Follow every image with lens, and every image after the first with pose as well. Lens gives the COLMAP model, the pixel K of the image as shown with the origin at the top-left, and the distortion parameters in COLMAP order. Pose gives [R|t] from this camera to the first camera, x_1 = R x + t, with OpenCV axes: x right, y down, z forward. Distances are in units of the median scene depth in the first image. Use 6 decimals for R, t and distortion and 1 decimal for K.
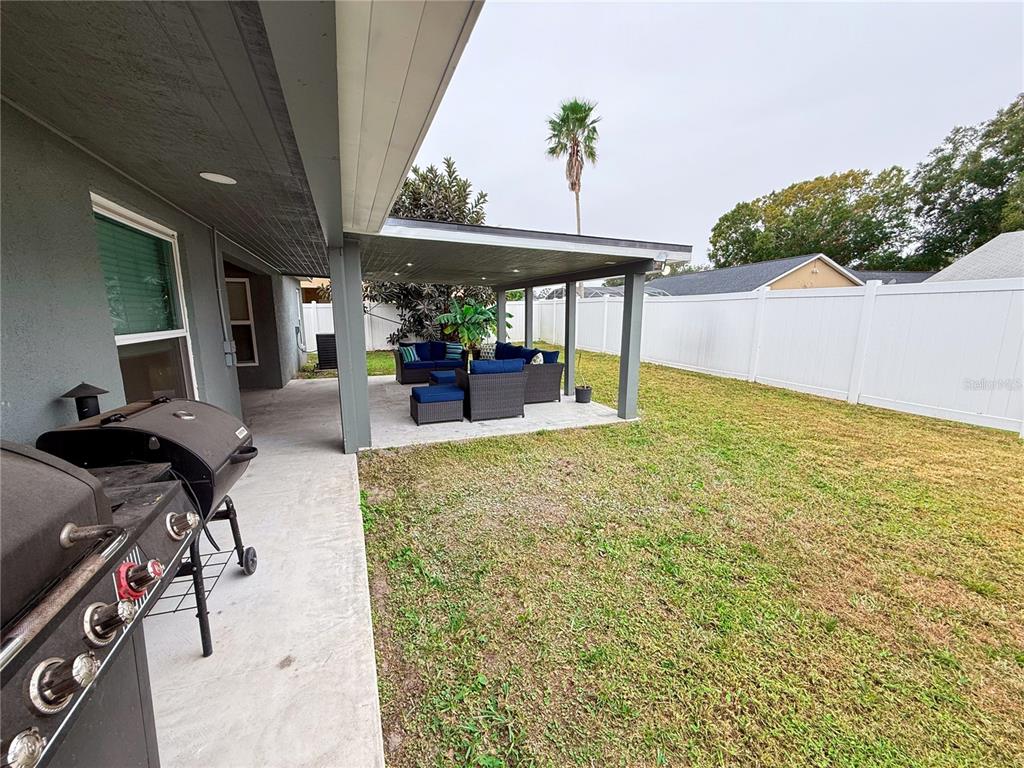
lens RADIAL K [[406.9, 0, 508.8], [0, 406.9, 382.8], [0, 0, 1]] dist [0.003387, -0.000018]
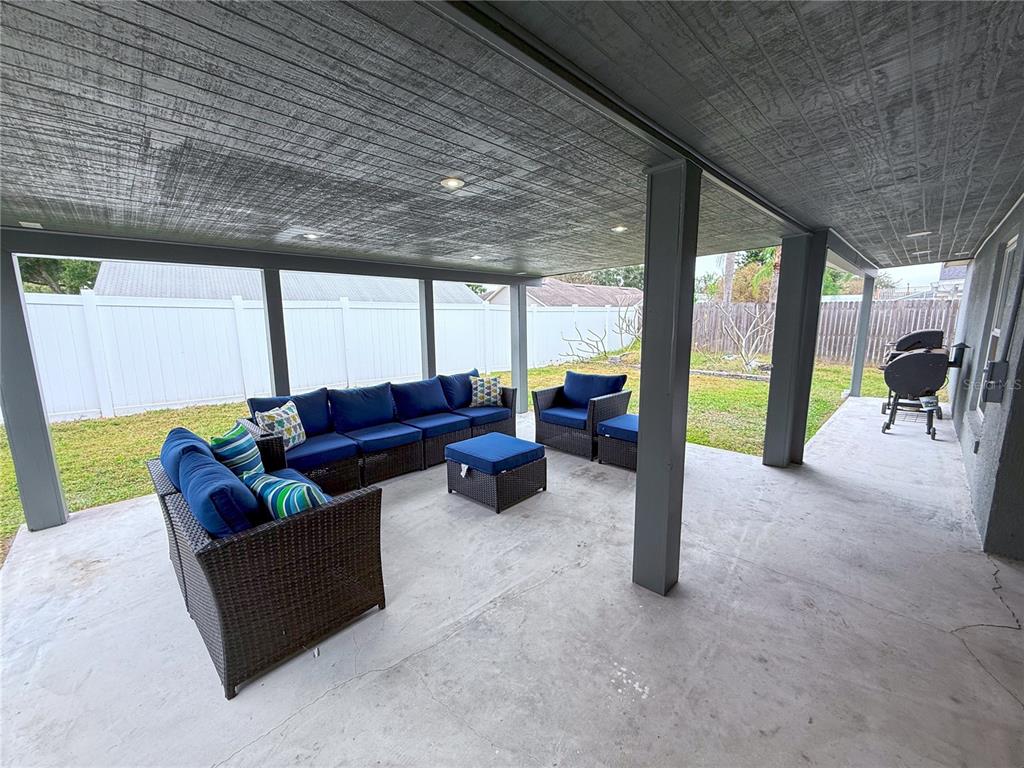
lens RADIAL K [[406.9, 0, 508.8], [0, 406.9, 382.8], [0, 0, 1]] dist [0.003387, -0.000018]
pose [[-0.385088, -0.138491, 0.912430, -0.343326], [0.172198, 0.960531, 0.218467, -0.116945], [-0.906673, 0.241248, -0.346041, 0.668123]]
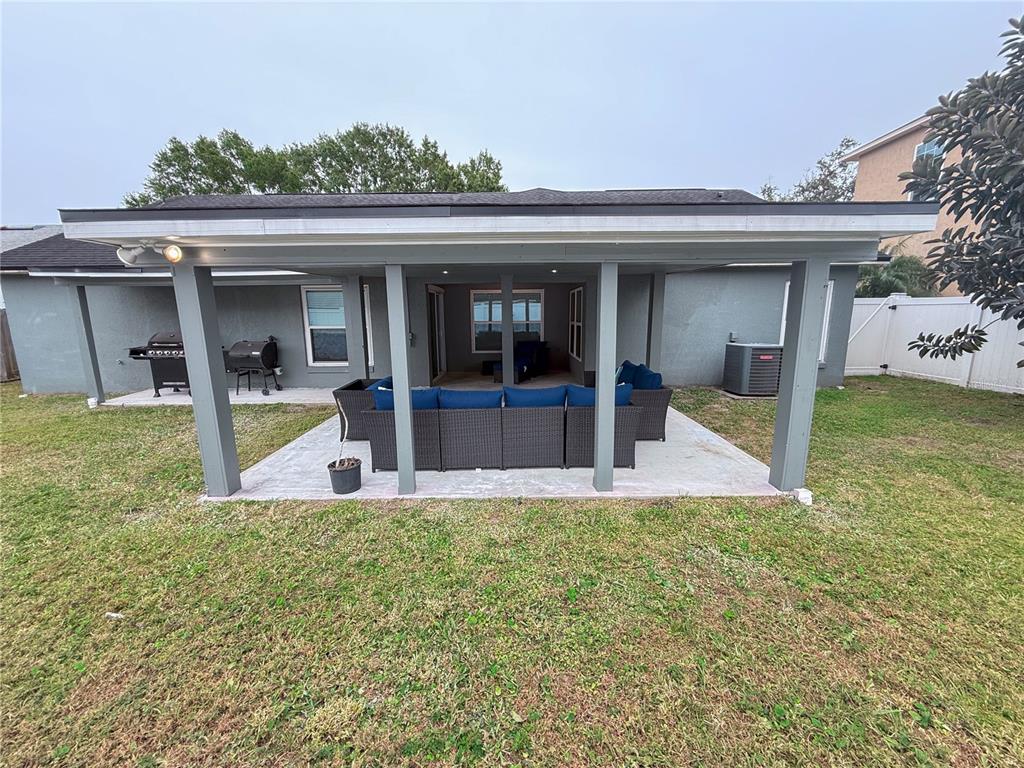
lens RADIAL K [[407.1, 0, 512.0], [0, 407.1, 384.0], [0, 0, 1]] dist [0.001838, 0.000178]
pose [[-0.373028, 0.168645, -0.912365, 0.324224], [-0.148655, 0.959775, 0.238187, -0.142581], [0.915834, 0.224478, -0.332953, 0.761525]]
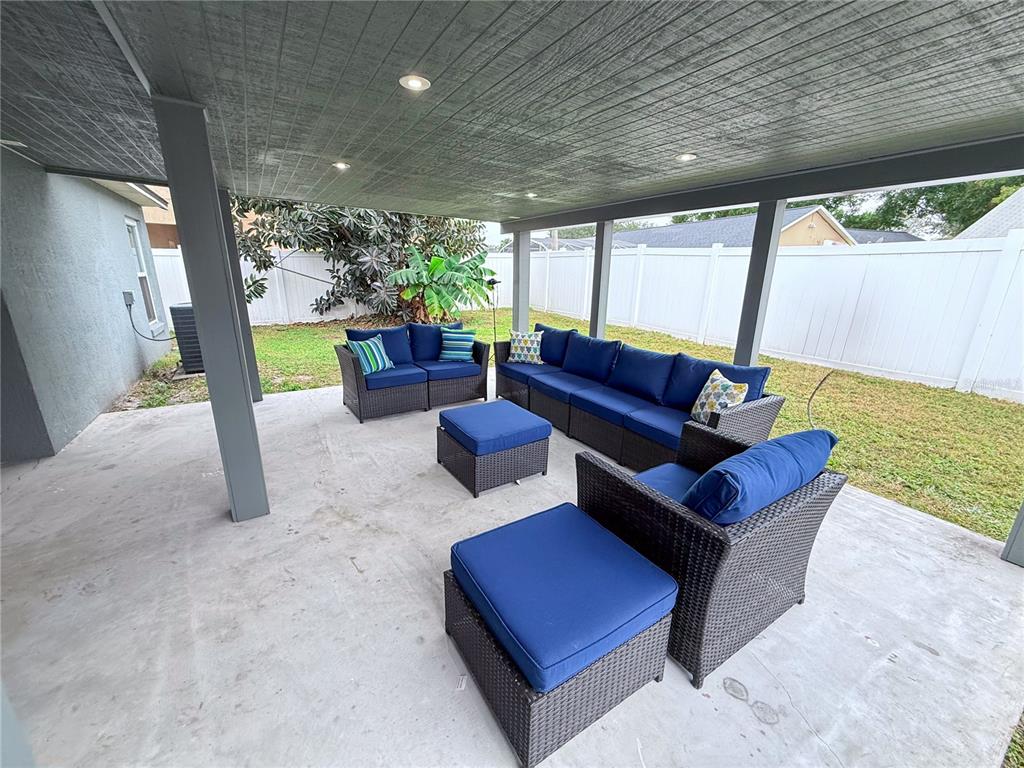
lens RADIAL K [[406.9, 0, 508.8], [0, 406.9, 382.8], [0, 0, 1]] dist [0.003387, -0.000018]
pose [[0.986318, -0.031671, 0.161782, -0.114052], [0.014707, 0.994364, 0.104999, -0.060399], [-0.164196, -0.101183, 0.981225, 0.347196]]
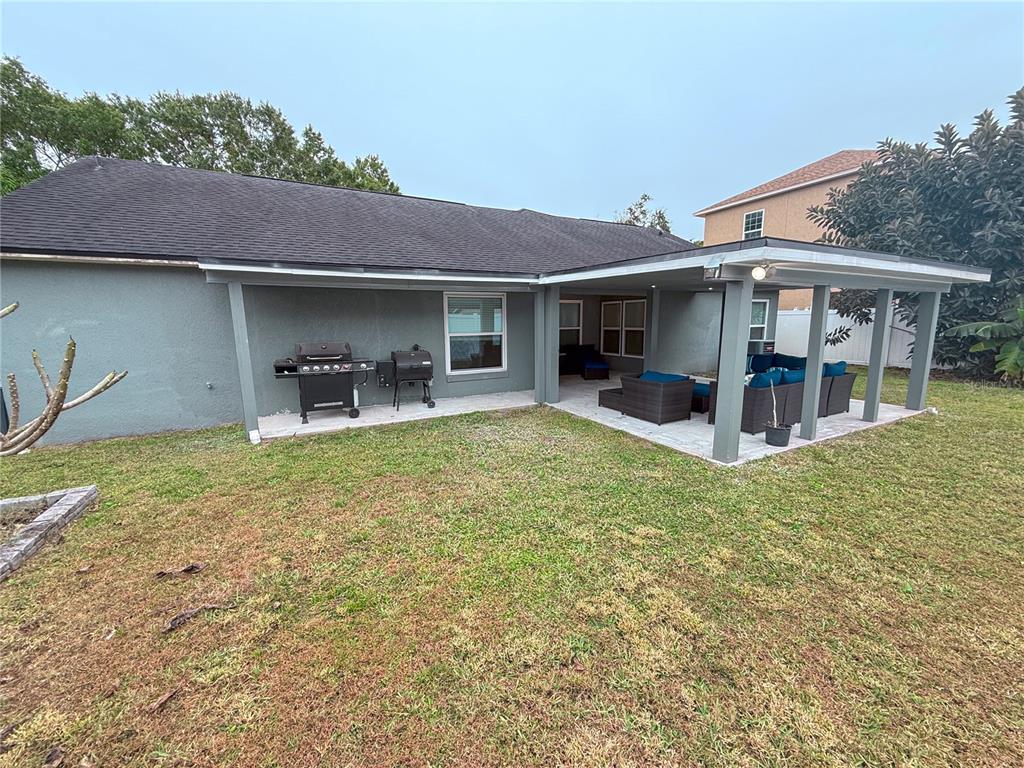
lens RADIAL K [[406.9, 0, 508.8], [0, 406.9, 382.8], [0, 0, 1]] dist [0.003387, -0.000018]
pose [[0.107145, 0.155362, -0.982030, 0.480439], [-0.159633, 0.977590, 0.137243, -0.050020], [0.981345, 0.142060, 0.129545, 0.219521]]
